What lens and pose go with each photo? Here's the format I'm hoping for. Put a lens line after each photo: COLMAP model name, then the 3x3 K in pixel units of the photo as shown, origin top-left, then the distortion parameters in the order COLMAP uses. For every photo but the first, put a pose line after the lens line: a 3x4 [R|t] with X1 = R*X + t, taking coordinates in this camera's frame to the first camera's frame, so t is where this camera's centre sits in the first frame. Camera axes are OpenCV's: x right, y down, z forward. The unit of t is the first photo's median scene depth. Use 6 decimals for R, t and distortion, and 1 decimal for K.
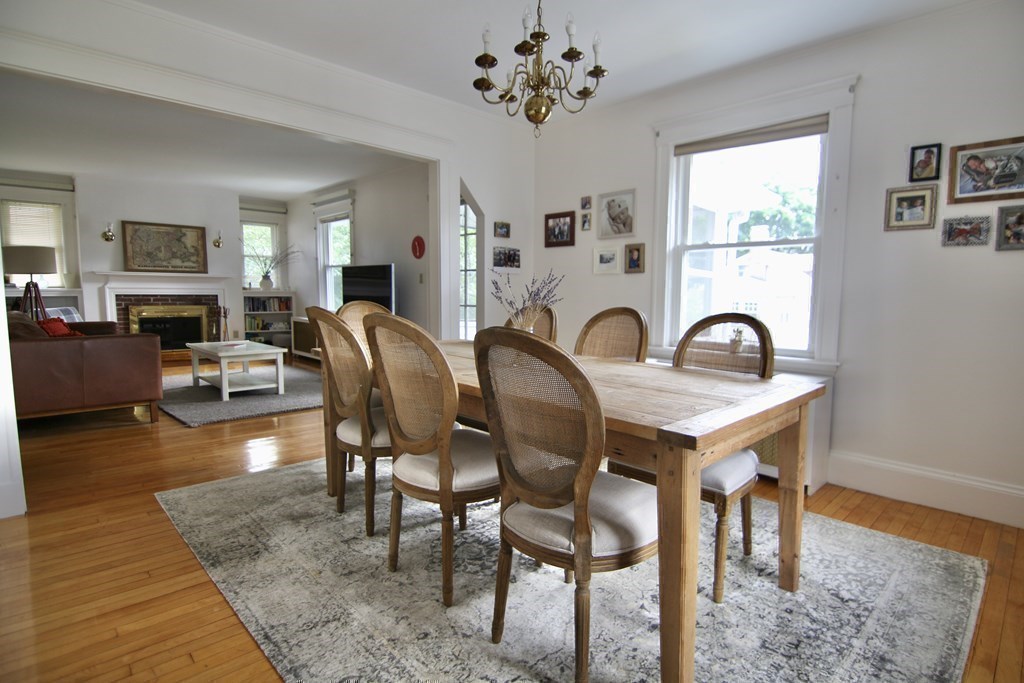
lens RADIAL K [[525.5, 0, 527.9], [0, 525.5, 341.5], [0, 0, 1]] dist [-0.002562, -0.000616]
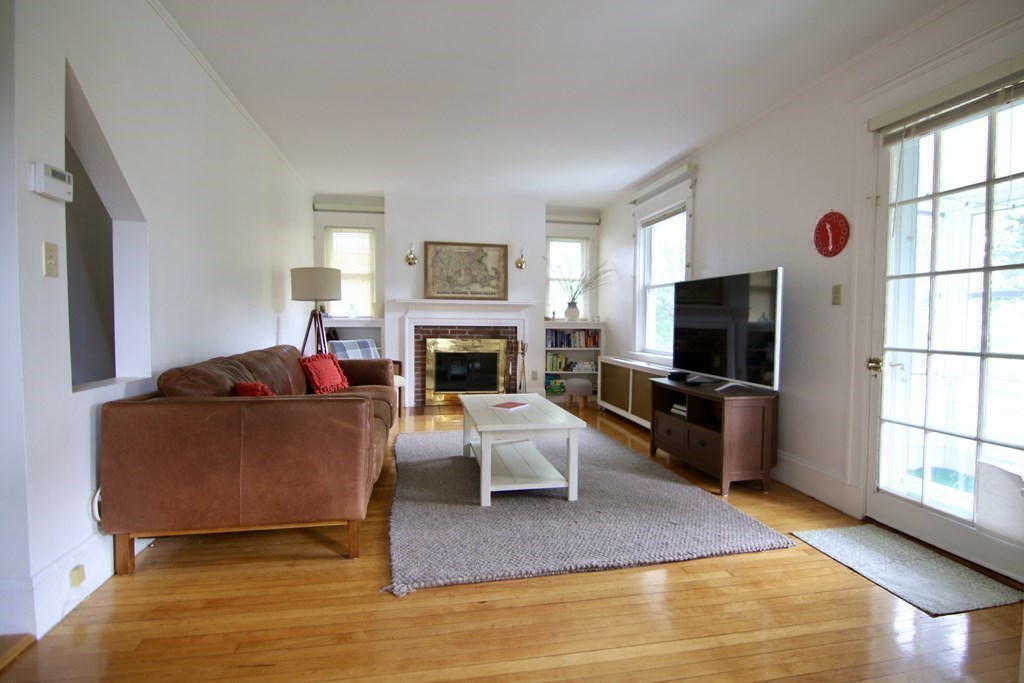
lens RADIAL K [[525.5, 0, 527.9], [0, 525.5, 341.5], [0, 0, 1]] dist [-0.002562, -0.000616]
pose [[0.845194, 0.018516, -0.534140, -0.147505], [-0.051554, 0.997564, -0.046995, -0.029528], [0.531968, 0.067257, 0.844089, 0.338746]]
